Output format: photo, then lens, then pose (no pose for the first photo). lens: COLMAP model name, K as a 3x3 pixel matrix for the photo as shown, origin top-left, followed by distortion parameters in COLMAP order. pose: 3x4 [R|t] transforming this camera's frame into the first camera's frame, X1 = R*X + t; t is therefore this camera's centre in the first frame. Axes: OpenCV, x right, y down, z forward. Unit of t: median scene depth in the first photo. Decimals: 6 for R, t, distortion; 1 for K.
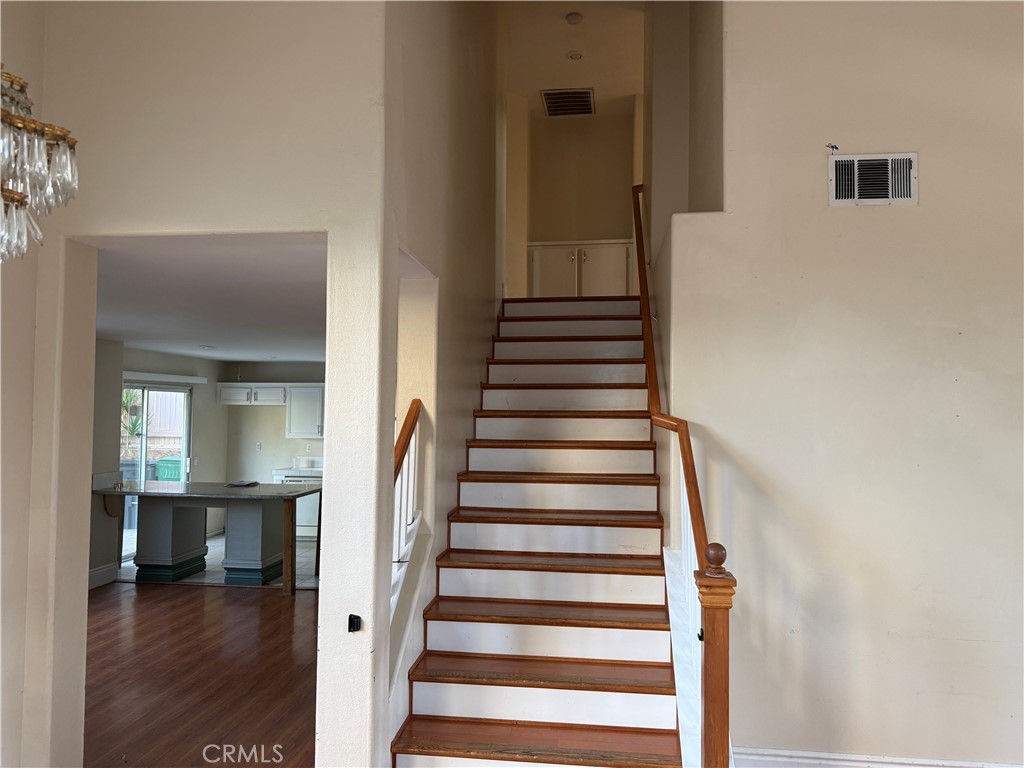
lens RADIAL K [[728.1, 0, 512.0], [0, 728.1, 384.0], [0, 0, 1]] dist [0.113082, -0.187031]
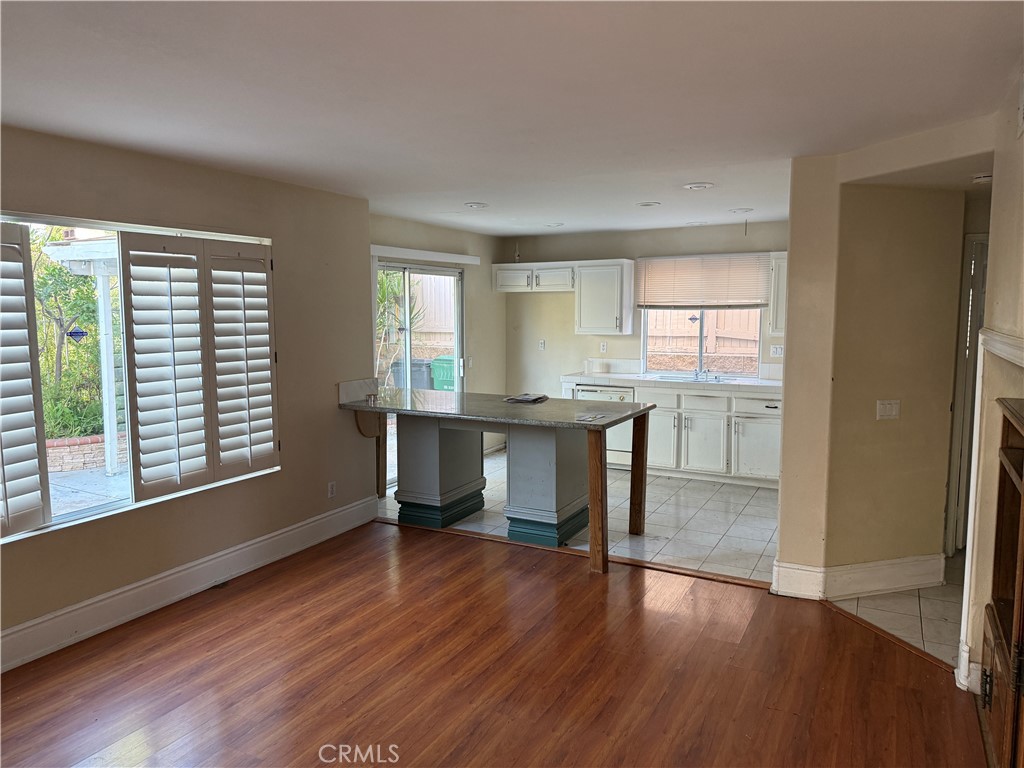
lens RADIAL K [[728.1, 0, 512.0], [0, 728.1, 384.0], [0, 0, 1]] dist [0.113082, -0.187031]
pose [[0.936130, 0.025121, -0.350756, -0.125512], [0.024843, 0.990229, 0.137223, 0.023229], [0.350776, -0.137173, 0.926359, 0.327106]]
